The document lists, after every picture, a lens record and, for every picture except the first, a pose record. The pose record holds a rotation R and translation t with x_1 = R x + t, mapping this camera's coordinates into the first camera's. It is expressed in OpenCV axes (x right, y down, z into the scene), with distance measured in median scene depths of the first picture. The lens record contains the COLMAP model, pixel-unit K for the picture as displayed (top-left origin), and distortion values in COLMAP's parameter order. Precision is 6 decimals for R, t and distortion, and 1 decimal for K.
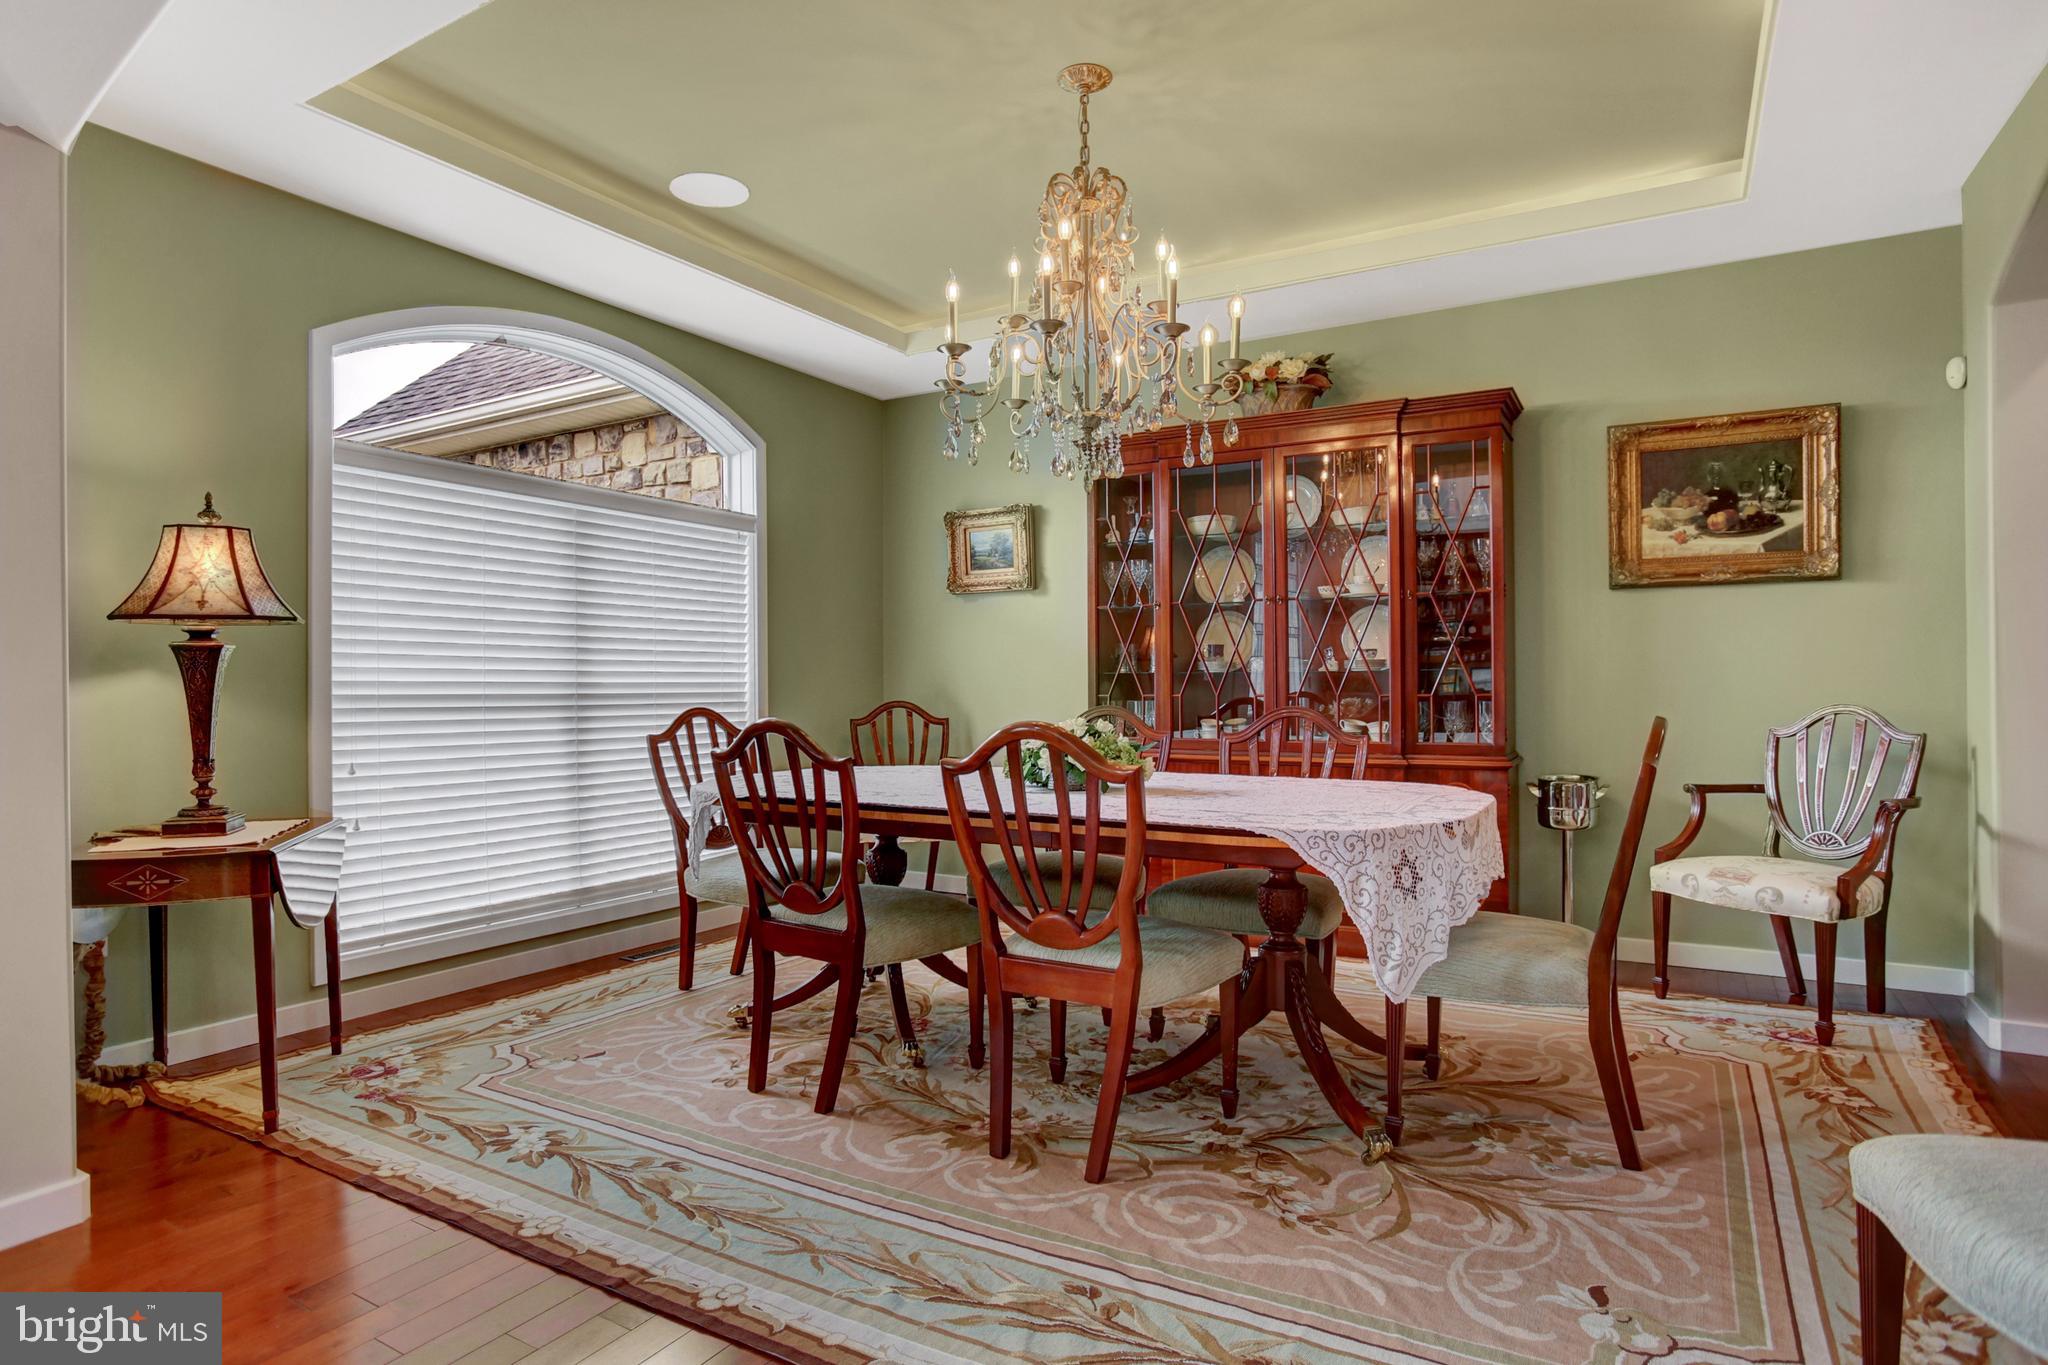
lens RADIAL K [[1102.5, 0, 985.8], [0, 1102.5, 676.2], [0, 0, 1]] dist [-0.030687, 0.000501]
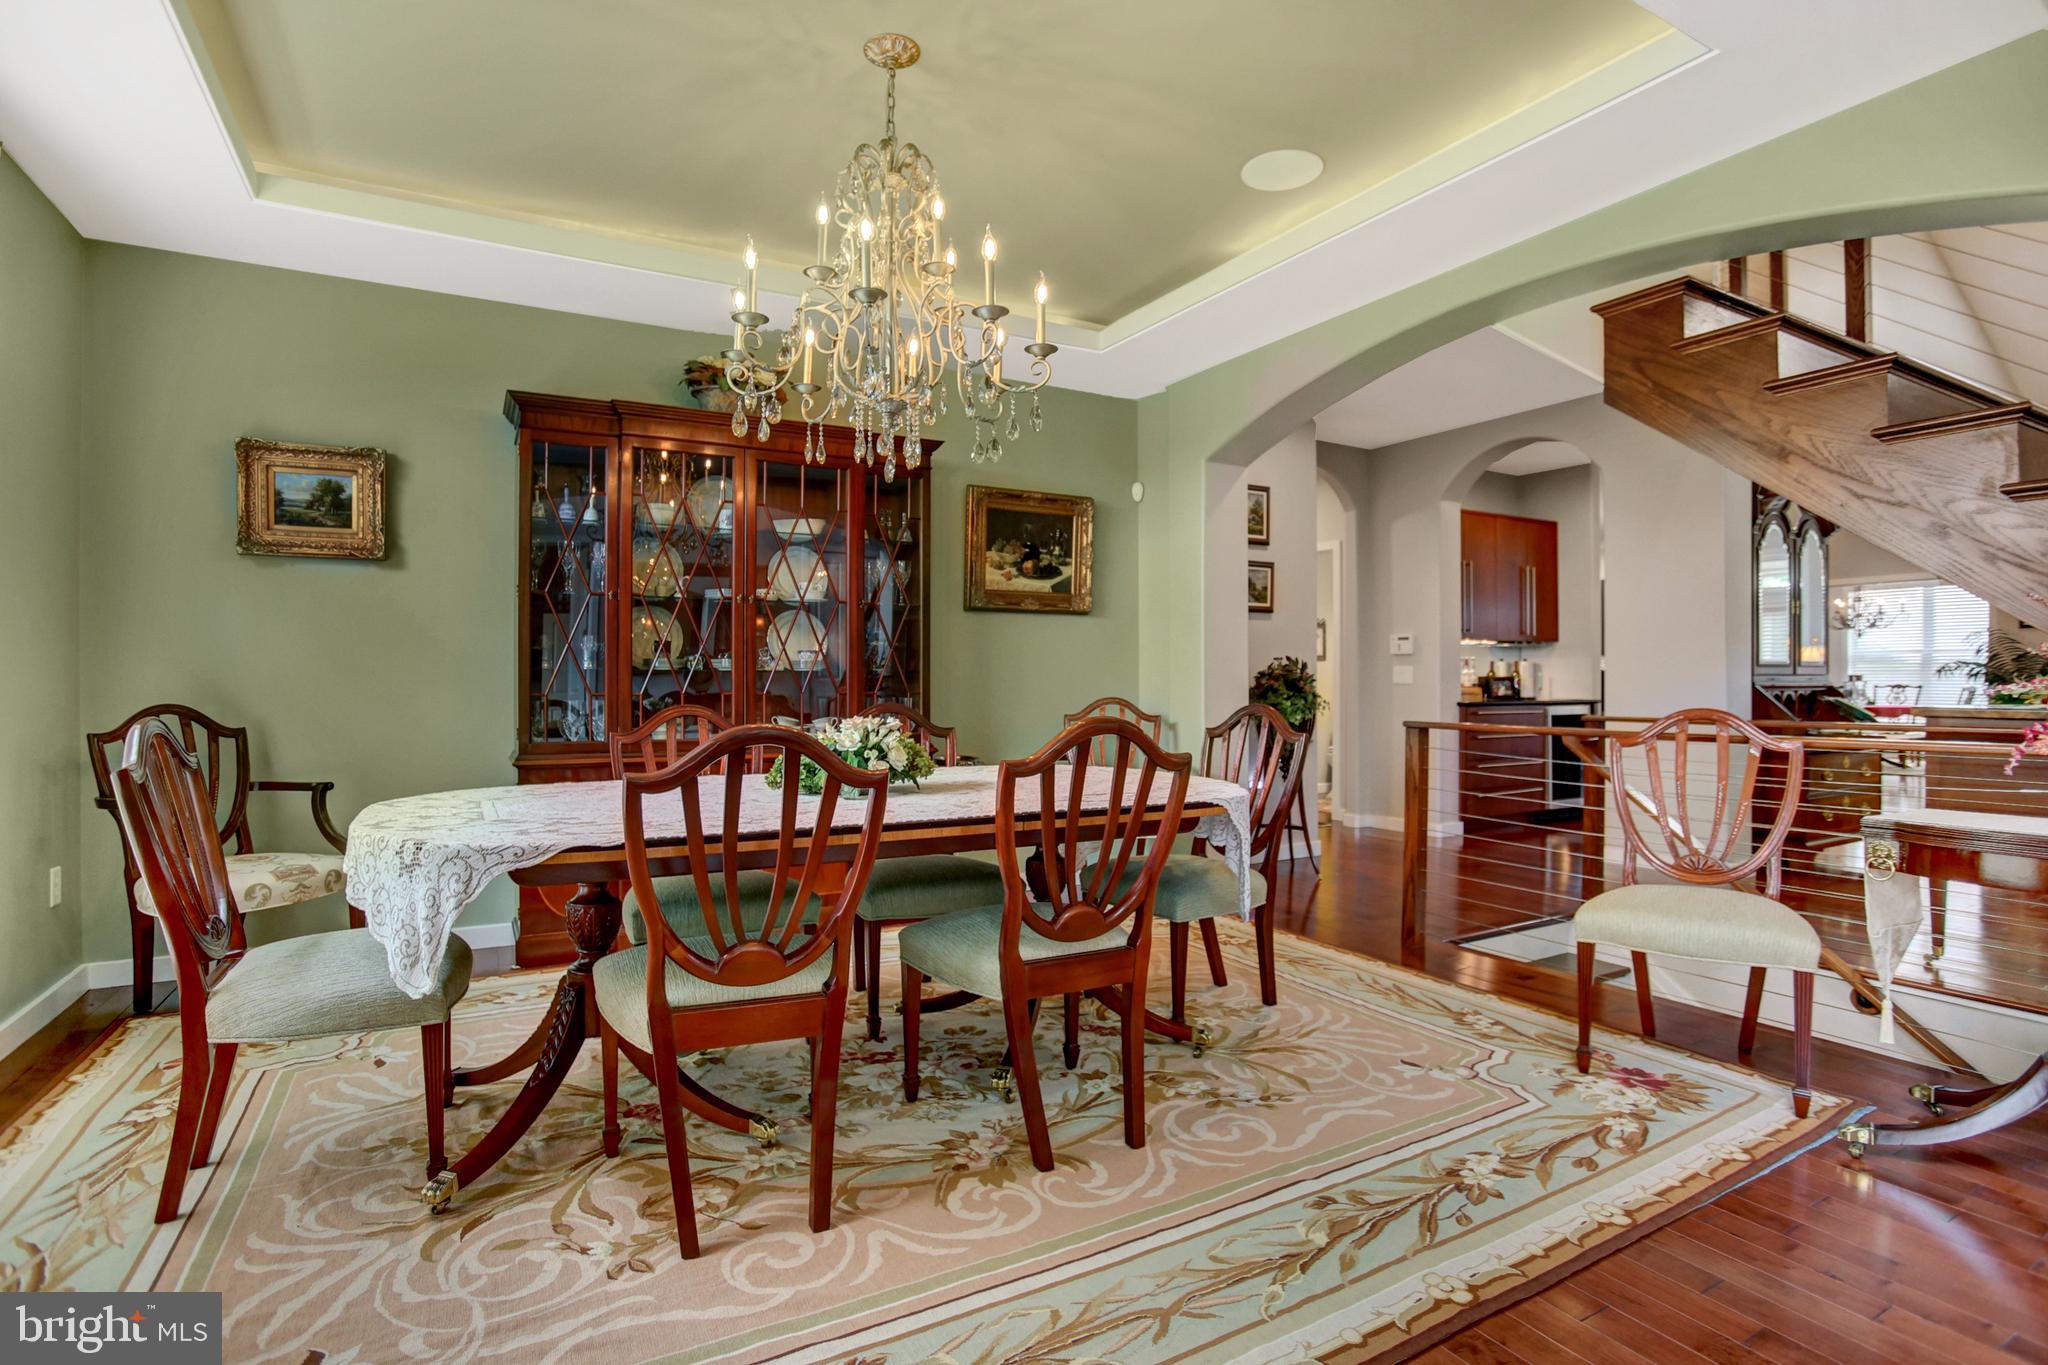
lens RADIAL K [[1022.7, 0, 1022.4], [0, 1022.7, 689.8], [0, 0, 1]] dist [-0.056179, 0.000222]
pose [[0.499862, -0.000204, 0.866105, -0.488416], [-0.007631, 0.999960, 0.004639, 0.009194], [-0.866071, -0.008928, 0.499841, 0.370766]]
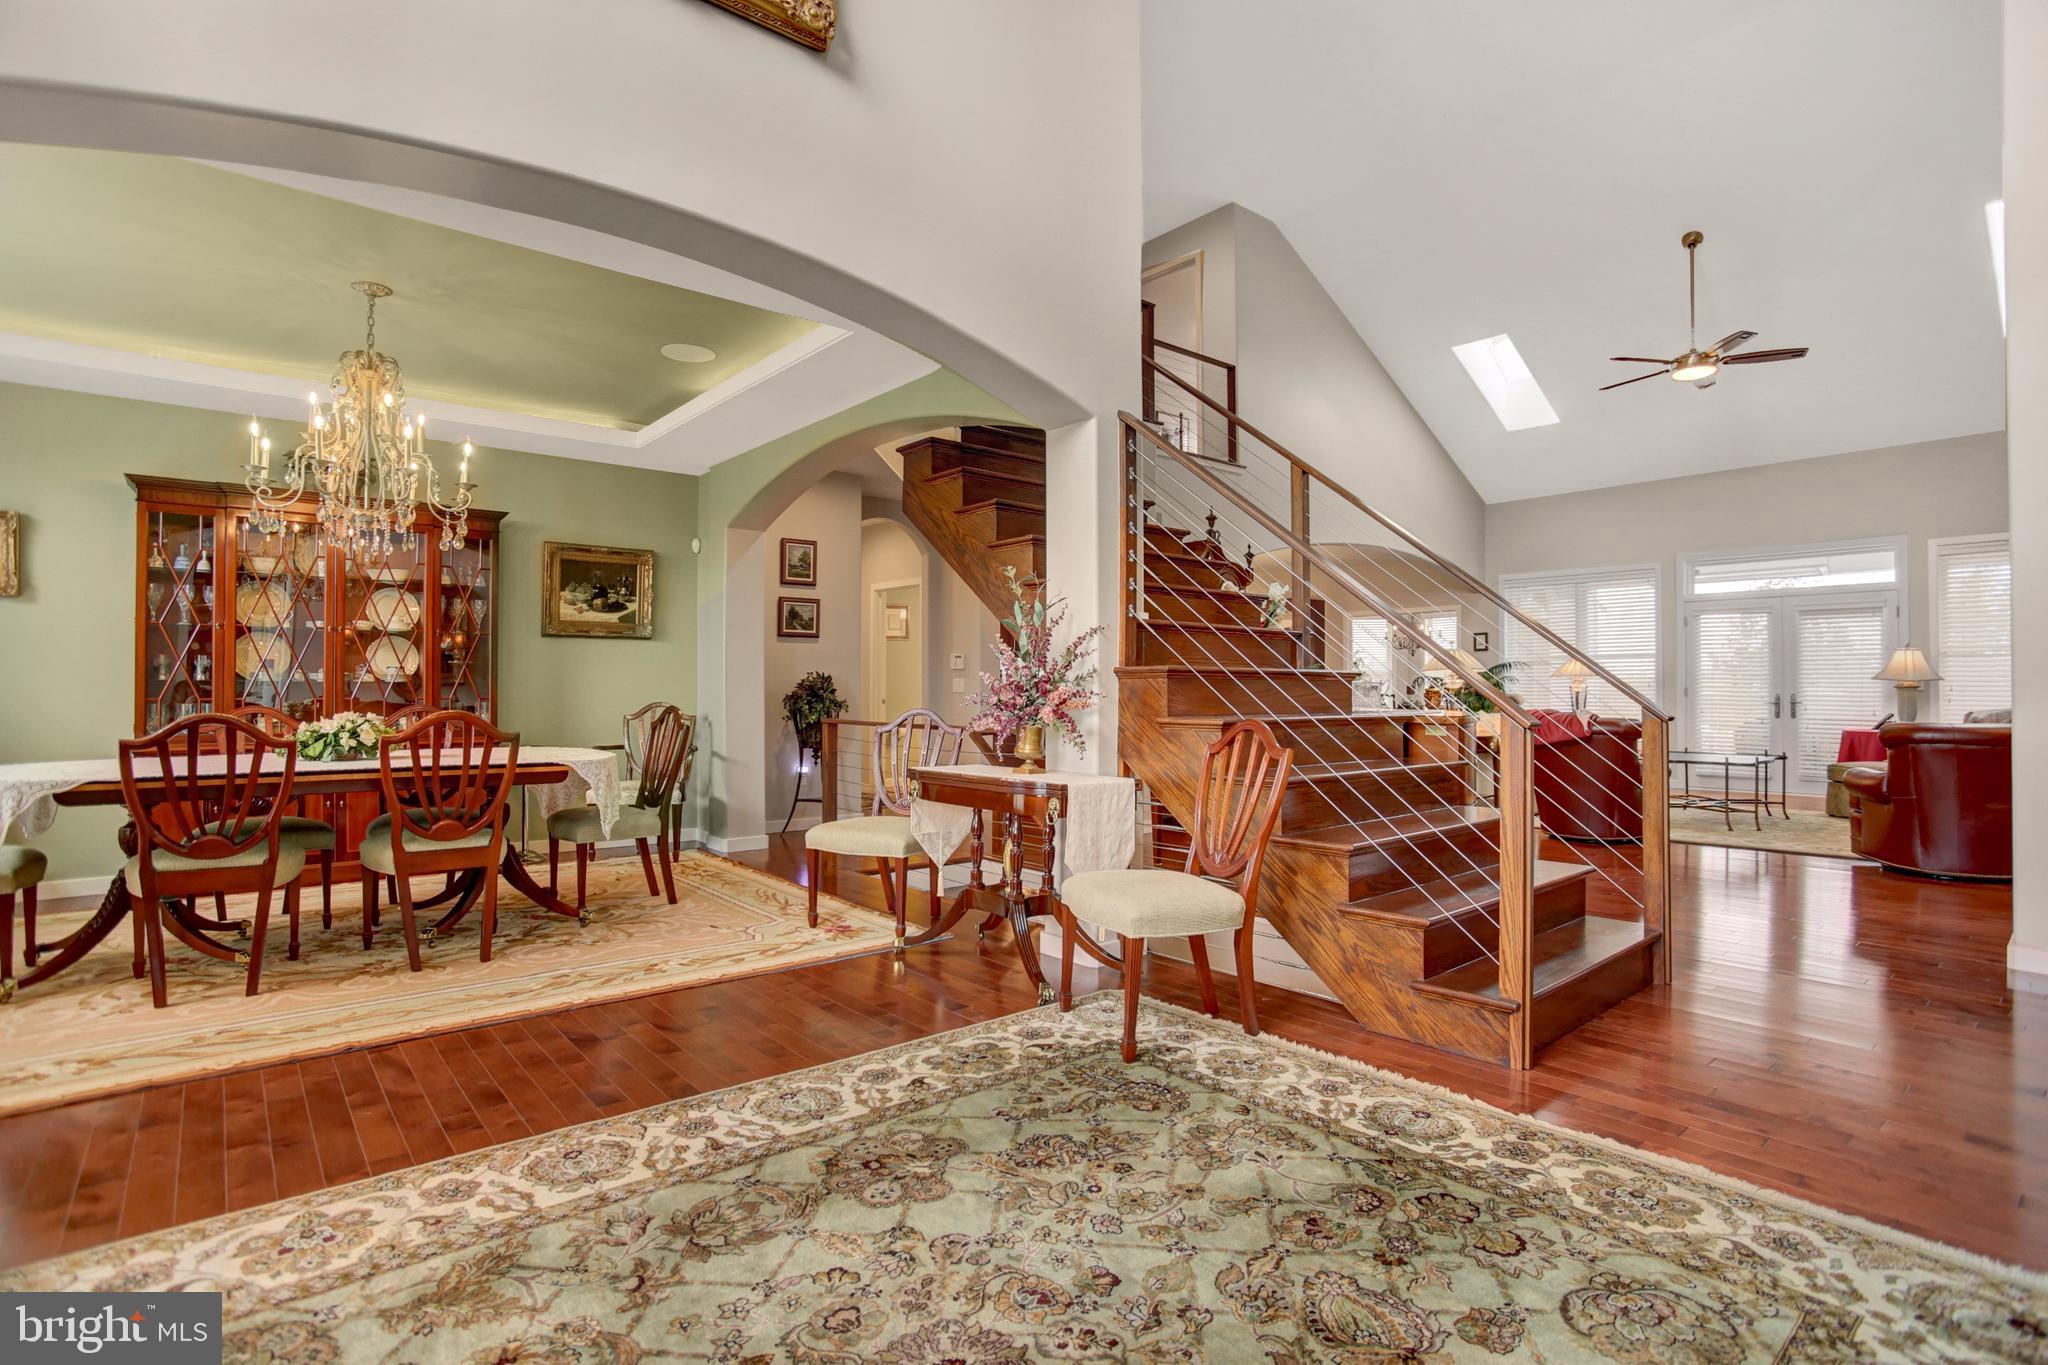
lens RADIAL K [[999.3, 0, 1021.9], [0, 999.3, 693.9], [0, 0, 1]] dist [-0.058237, 0.022961]
pose [[0.323388, 0.002240, 0.946264, -0.709718], [-0.011028, 0.999938, 0.001401, -0.000085], [-0.946202, -0.010889, 0.323393, -0.229469]]
